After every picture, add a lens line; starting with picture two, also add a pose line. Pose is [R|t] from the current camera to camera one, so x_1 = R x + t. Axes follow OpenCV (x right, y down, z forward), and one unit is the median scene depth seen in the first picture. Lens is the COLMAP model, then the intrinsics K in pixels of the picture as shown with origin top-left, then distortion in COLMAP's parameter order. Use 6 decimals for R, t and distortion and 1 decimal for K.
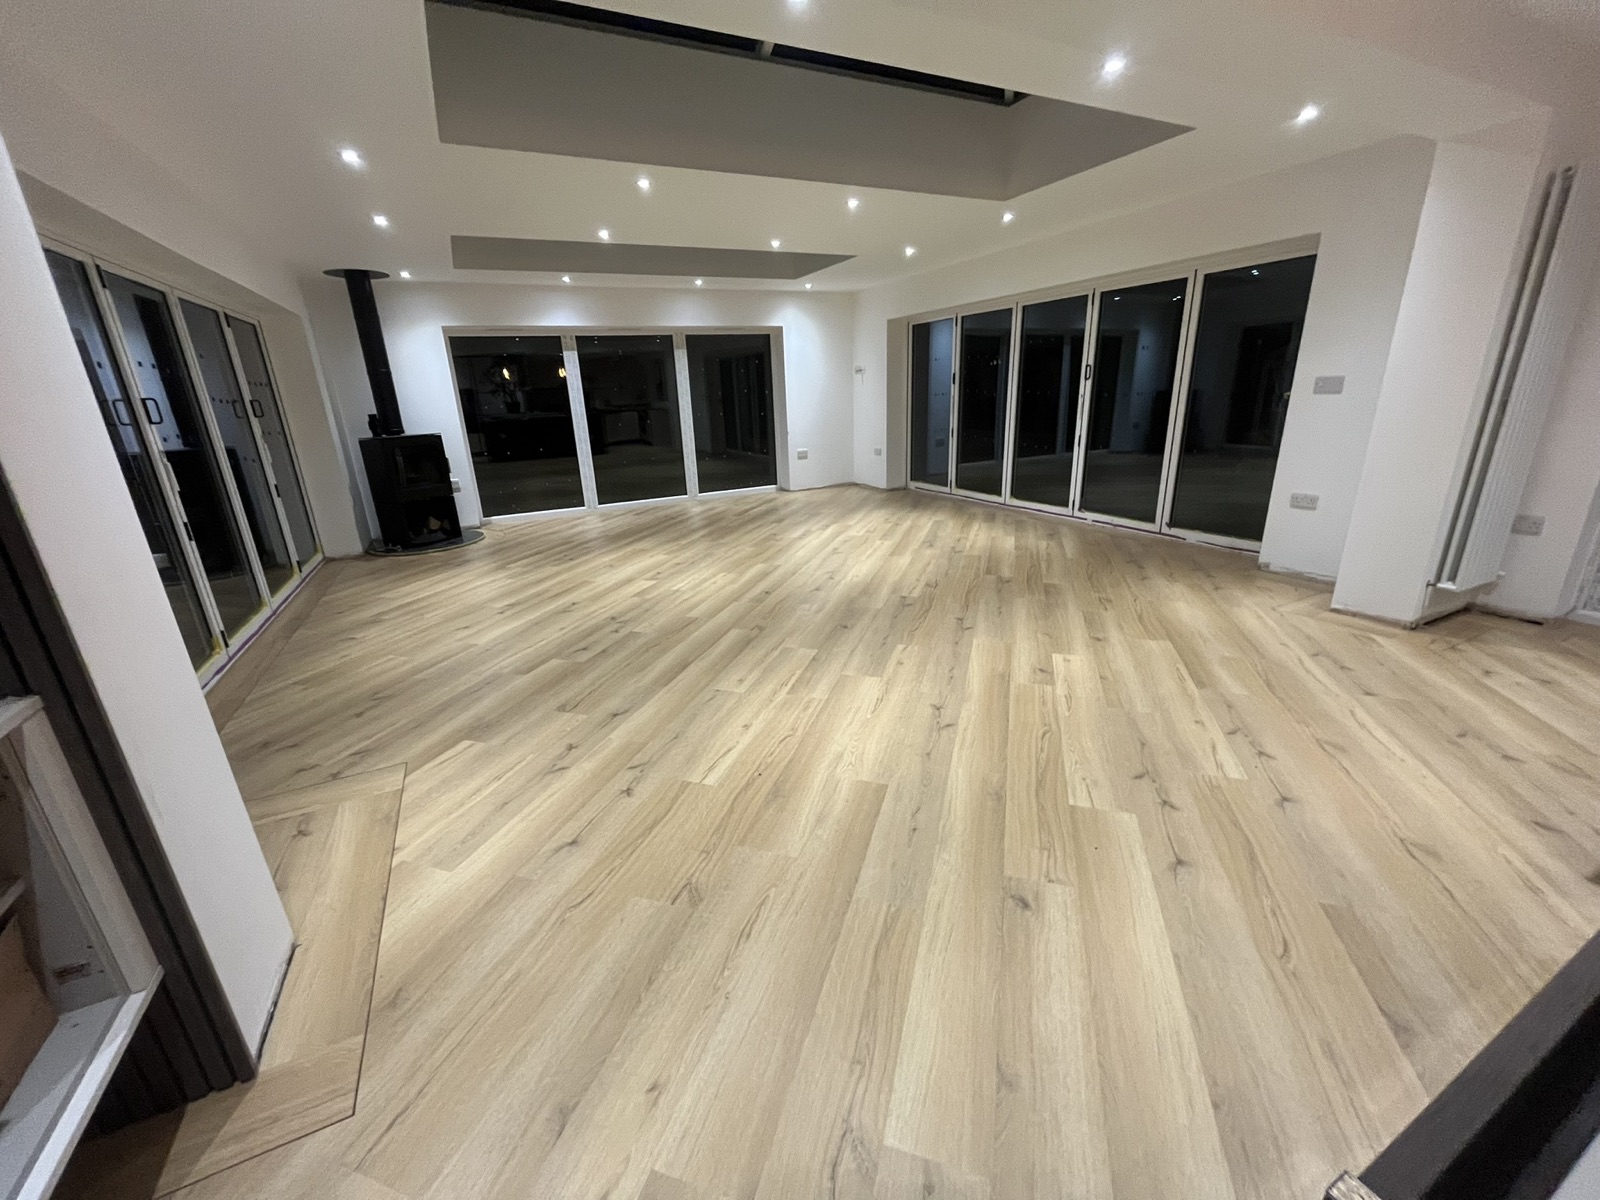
lens RADIAL K [[642.5, 0, 795.6], [0, 642.5, 604.0], [0, 0, 1]] dist [-0.001050, -0.000805]
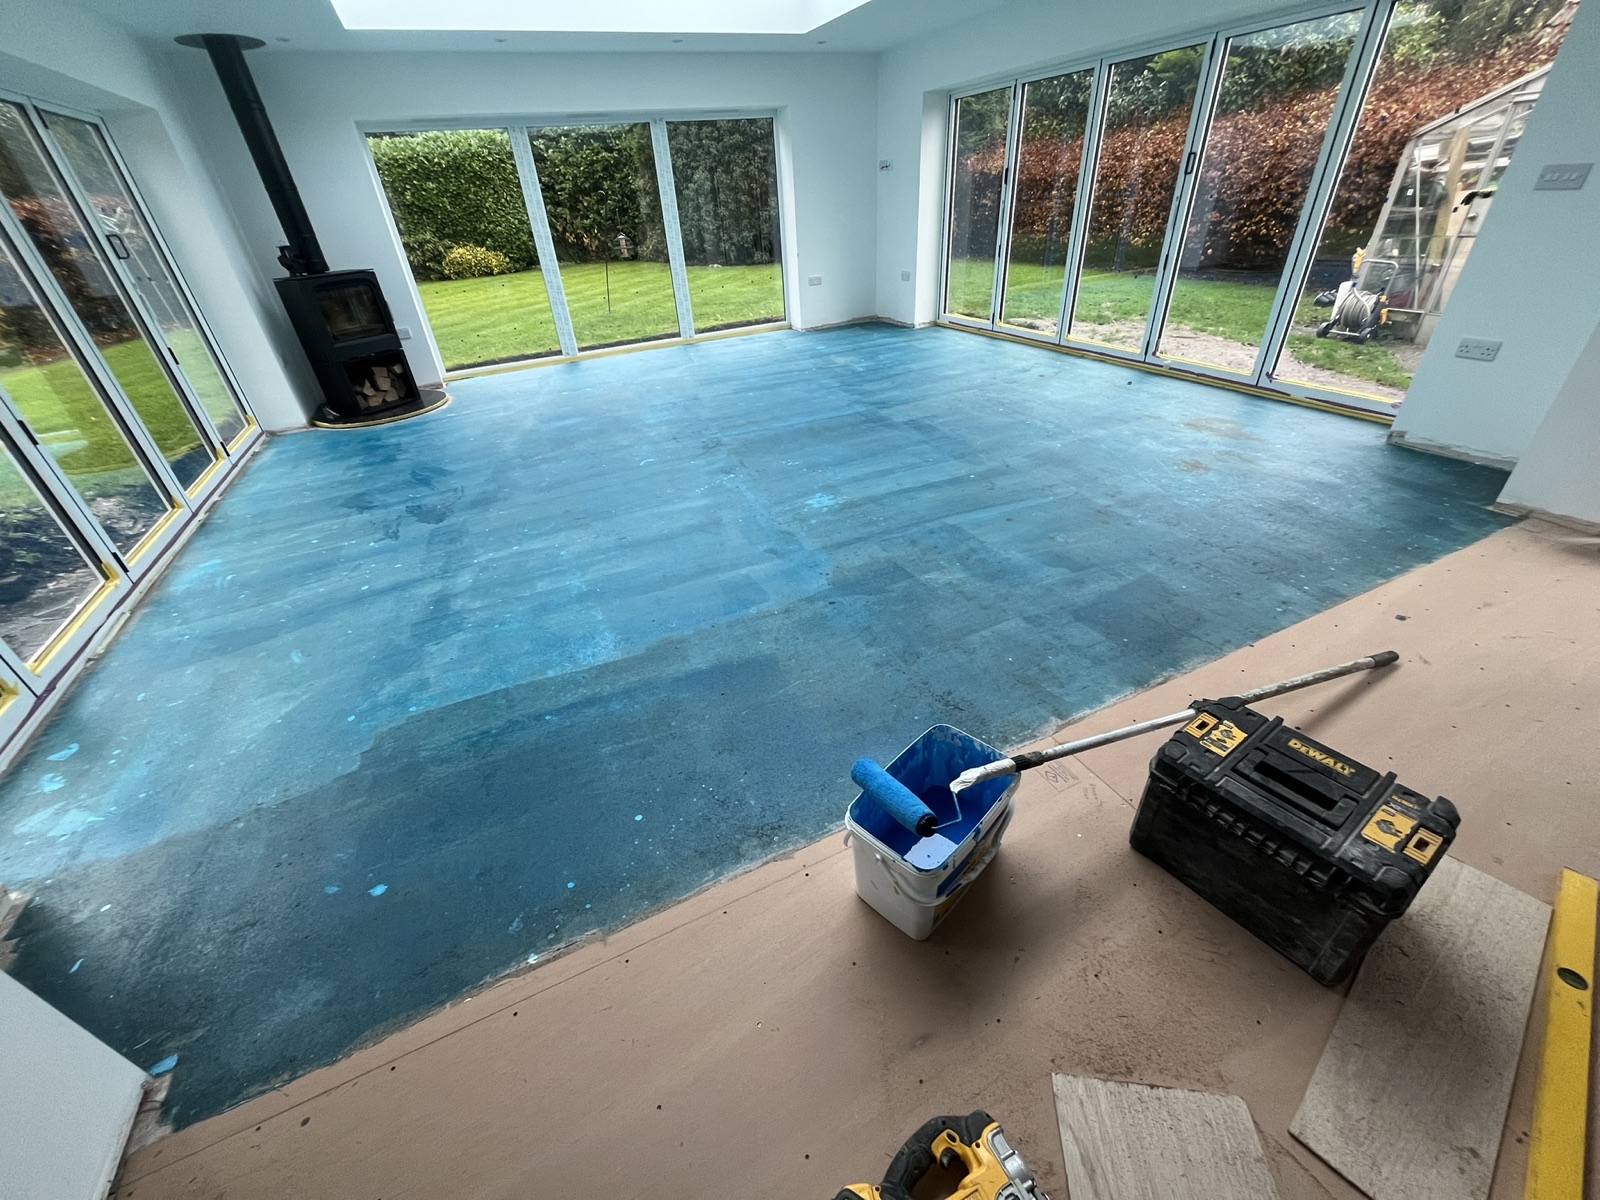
lens RADIAL K [[642.5, 0, 795.6], [0, 642.5, 604.0], [0, 0, 1]] dist [-0.001050, -0.000805]
pose [[0.999710, -0.012110, -0.020823, -0.002968], [0.016910, 0.968453, 0.248622, -0.041739], [0.017155, -0.248902, 0.968377, 0.101627]]
